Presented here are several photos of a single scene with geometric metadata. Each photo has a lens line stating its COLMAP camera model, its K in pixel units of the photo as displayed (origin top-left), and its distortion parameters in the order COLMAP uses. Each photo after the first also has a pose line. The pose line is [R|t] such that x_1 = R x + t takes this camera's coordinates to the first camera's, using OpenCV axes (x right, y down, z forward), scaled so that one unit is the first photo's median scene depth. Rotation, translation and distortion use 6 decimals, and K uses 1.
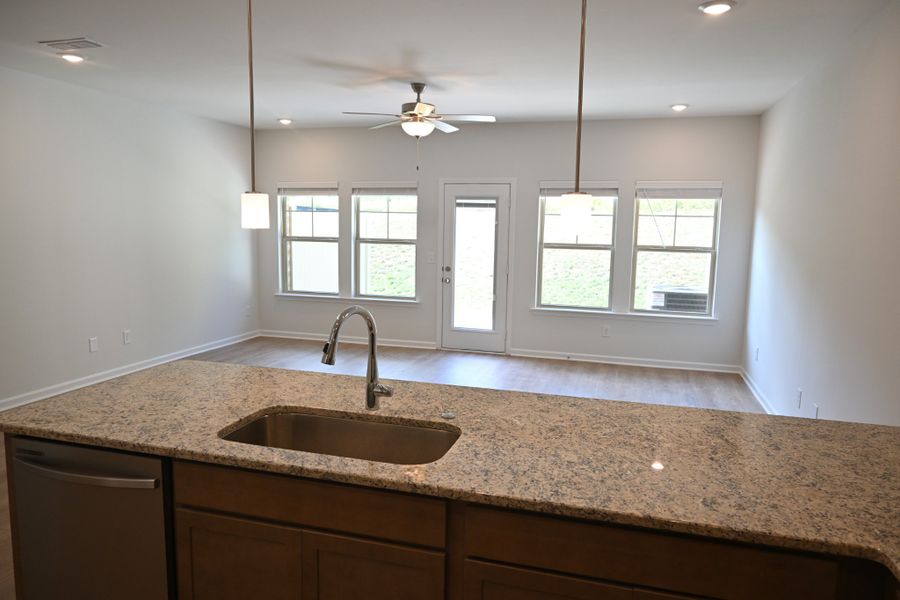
lens RADIAL K [[600.4, 0, 450.0], [0, 600.4, 300.0], [0, 0, 1]] dist [0.000041, 0.001038]
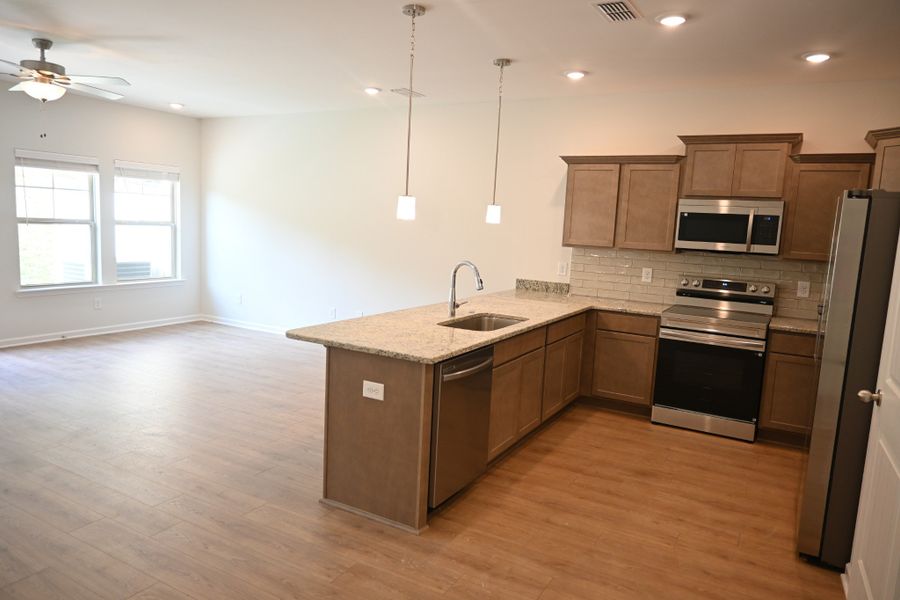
lens RADIAL K [[612.7, 0, 450.0], [0, 612.7, 300.0], [0, 0, 1]] dist [-0.000753, -0.001168]
pose [[0.229601, -0.132775, 0.964186, -0.577536], [0.082190, 0.989758, 0.116725, -0.025762], [-0.969808, 0.052446, 0.238162, 0.153165]]
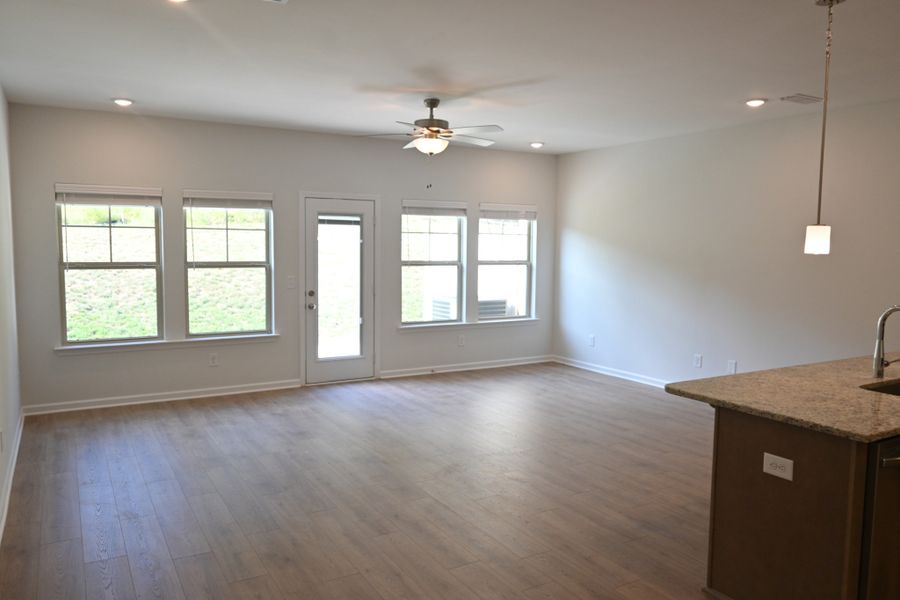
lens RADIAL K [[667.2, 0, 450.0], [0, 667.2, 300.0], [0, 0, 1]] dist [-0.001557, -0.001849]
pose [[0.682441, -0.072887, 0.727298, -0.579627], [0.095369, 0.995389, 0.010267, -0.032849], [-0.724693, 0.062355, 0.686245, 0.179643]]
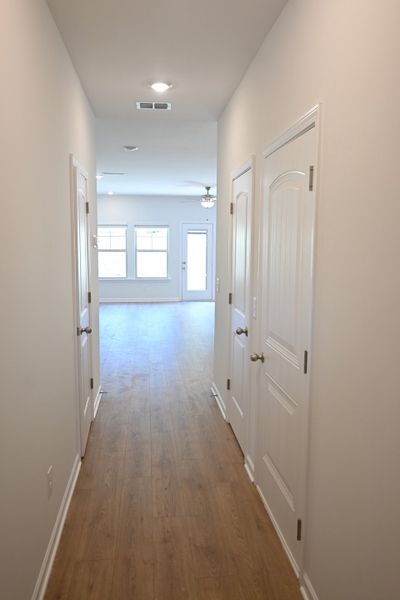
lens RADIAL K [[472.6, 0, 200.0], [0, 472.6, 300.0], [0, 0, 1]] dist [0.000524, -0.003111]
pose [[0.918372, -0.058346, 0.391394, -0.622190], [0.059385, 0.998190, 0.009460, 0.067996], [-0.391238, 0.014555, 0.920174, -0.575997]]
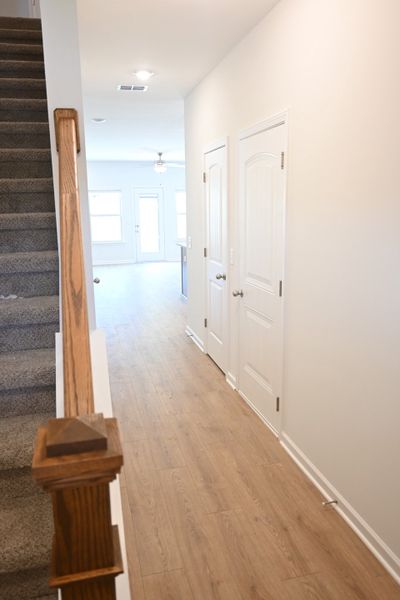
lens RADIAL K [[472.6, 0, 200.0], [0, 472.6, 300.0], [0, 0, 1]] dist [0.000524, -0.003111]
pose [[0.857926, -0.130100, 0.497029, -0.721458], [0.094769, 0.990880, 0.095786, 0.075473], [-0.504958, -0.035074, 0.862431, -0.659398]]
